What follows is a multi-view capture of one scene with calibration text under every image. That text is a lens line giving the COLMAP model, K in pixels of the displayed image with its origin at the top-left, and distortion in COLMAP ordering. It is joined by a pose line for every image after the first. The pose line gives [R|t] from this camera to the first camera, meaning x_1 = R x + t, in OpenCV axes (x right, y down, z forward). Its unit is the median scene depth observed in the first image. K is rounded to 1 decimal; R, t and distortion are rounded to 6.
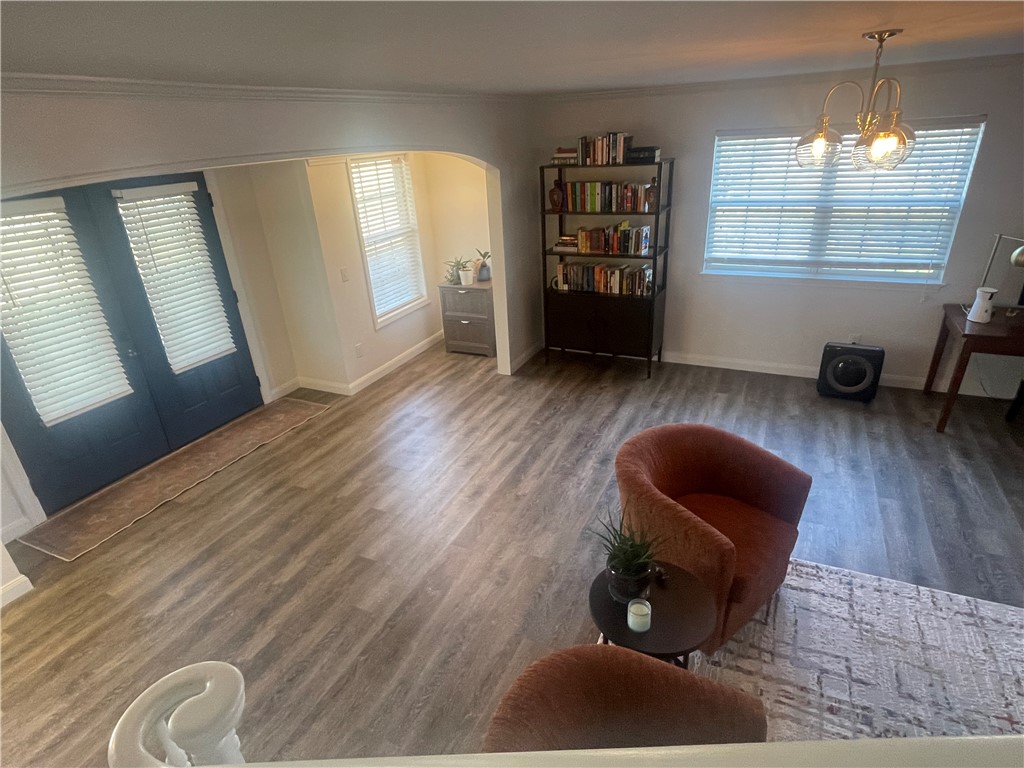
lens RADIAL K [[563.2, 0, 509.4], [0, 563.2, 387.2], [0, 0, 1]] dist [0.004996, -0.000042]
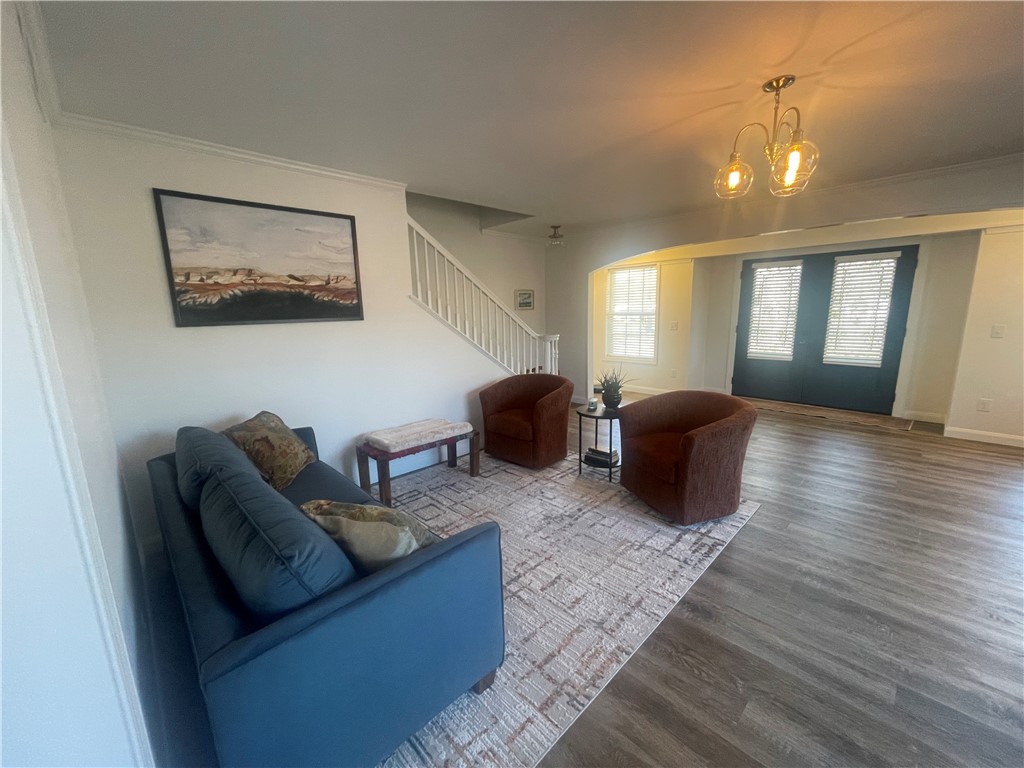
lens RADIAL K [[411.1, 0, 511.5], [0, 411.1, 387.4], [0, 0, 1]] dist [-0.001986, 0.000091]
pose [[-0.338959, 0.241509, -0.909275, 0.787641], [-0.351091, 0.864197, 0.360416, -0.066952], [0.872836, 0.441404, -0.208136, 0.417056]]
